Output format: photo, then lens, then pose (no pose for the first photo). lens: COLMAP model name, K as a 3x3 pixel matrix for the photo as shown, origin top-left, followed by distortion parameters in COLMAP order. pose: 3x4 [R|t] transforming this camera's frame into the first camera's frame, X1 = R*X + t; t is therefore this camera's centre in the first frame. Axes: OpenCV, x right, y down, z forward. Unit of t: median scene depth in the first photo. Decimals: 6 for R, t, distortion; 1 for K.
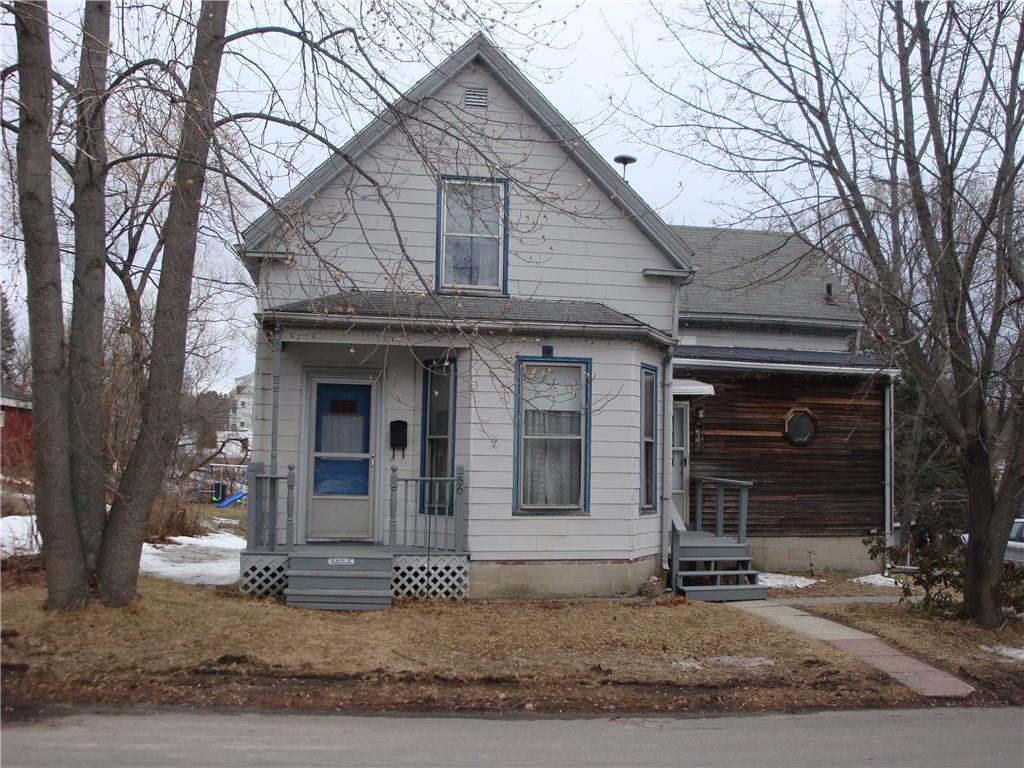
lens RADIAL K [[809.1, 0, 512.0], [0, 809.1, 384.0], [0, 0, 1]] dist [-0.005129, -0.002257]
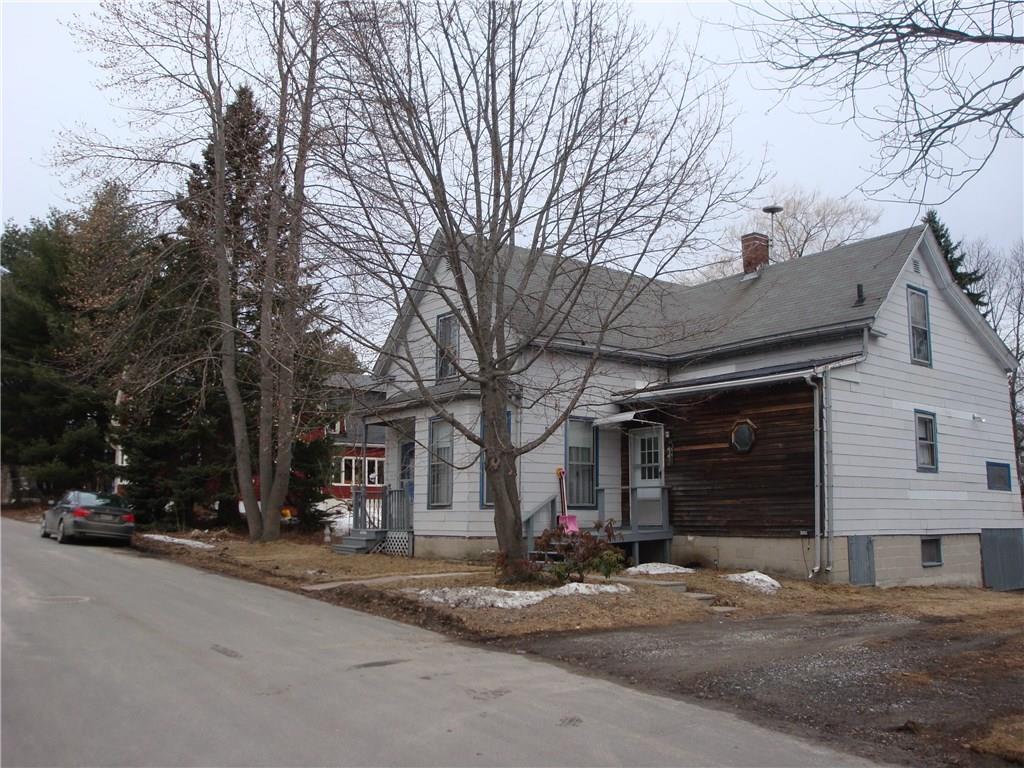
lens RADIAL K [[809.1, 0, 512.0], [0, 809.1, 384.0], [0, 0, 1]] dist [-0.005129, -0.002257]
pose [[0.540209, -0.148283, -0.828364, 1.120250], [0.094632, 0.988814, -0.115291, 0.080150], [0.836193, -0.016109, 0.548199, 0.142509]]
